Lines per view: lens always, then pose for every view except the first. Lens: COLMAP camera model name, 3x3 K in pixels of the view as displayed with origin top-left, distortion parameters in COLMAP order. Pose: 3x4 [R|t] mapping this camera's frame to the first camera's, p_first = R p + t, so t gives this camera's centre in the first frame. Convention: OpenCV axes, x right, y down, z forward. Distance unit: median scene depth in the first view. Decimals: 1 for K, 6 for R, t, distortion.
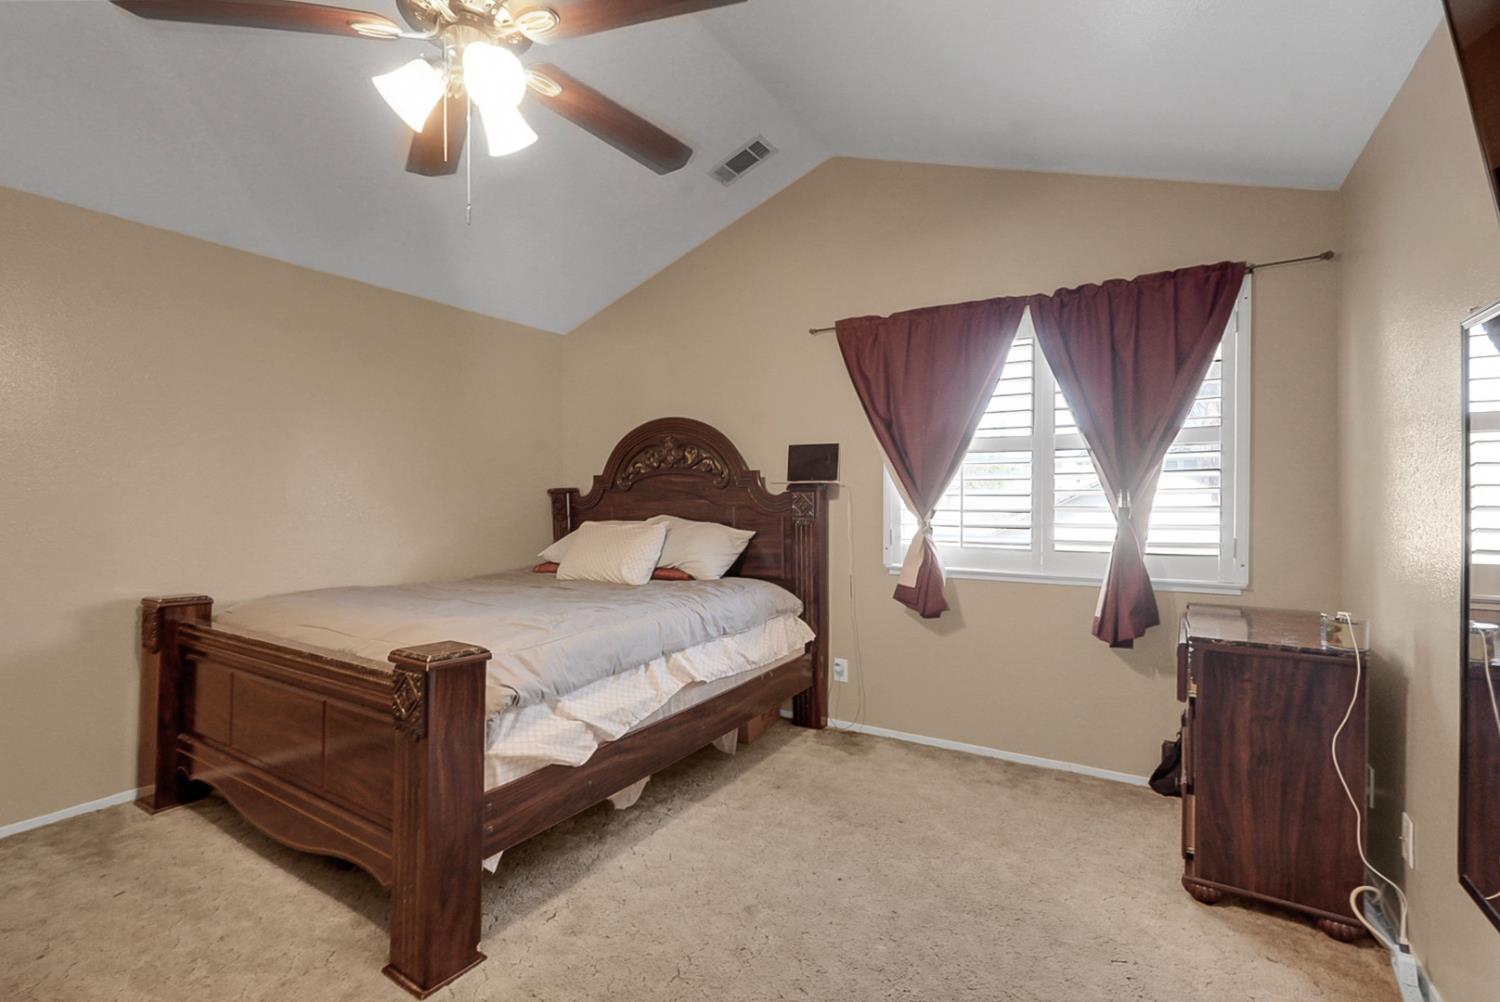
lens RADIAL K [[671.1, 0, 751.3], [0, 671.1, 495.6], [0, 0, 1]] dist [-0.010642, 0.005829]
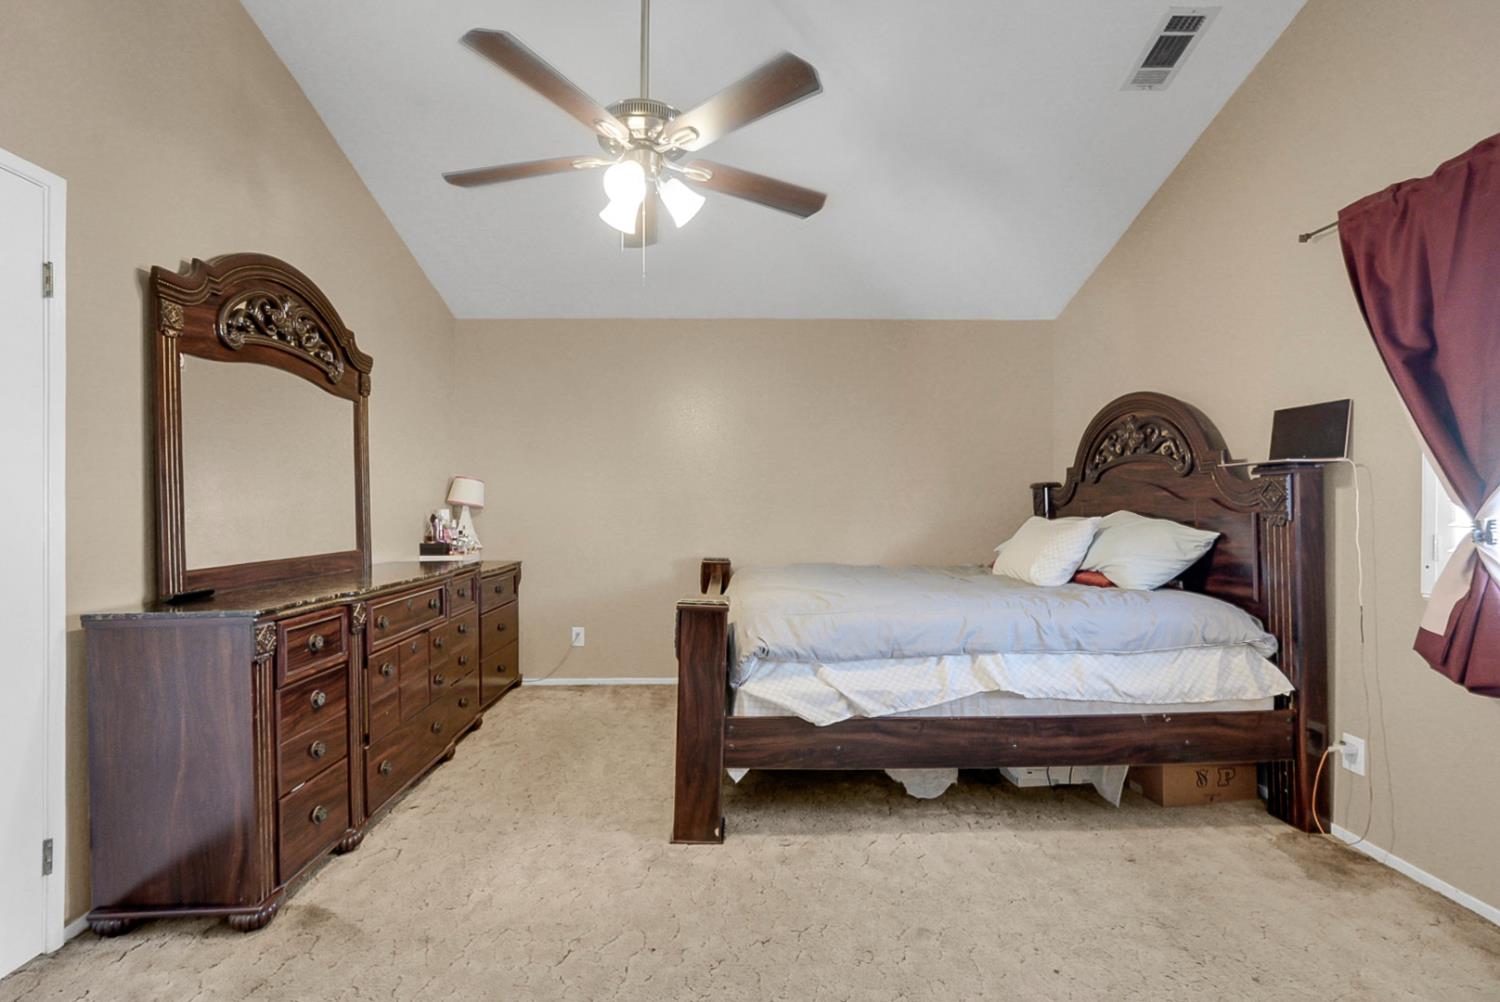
lens RADIAL K [[671.1, 0, 748.0], [0, 671.1, 499.0], [0, 0, 1]] dist [-0.010642, 0.005829]
pose [[0.545005, -0.006153, -0.838410, 0.409120], [0.003943, 0.999981, -0.004775, 0.021348], [0.838424, -0.000704, 0.545019, 0.196866]]
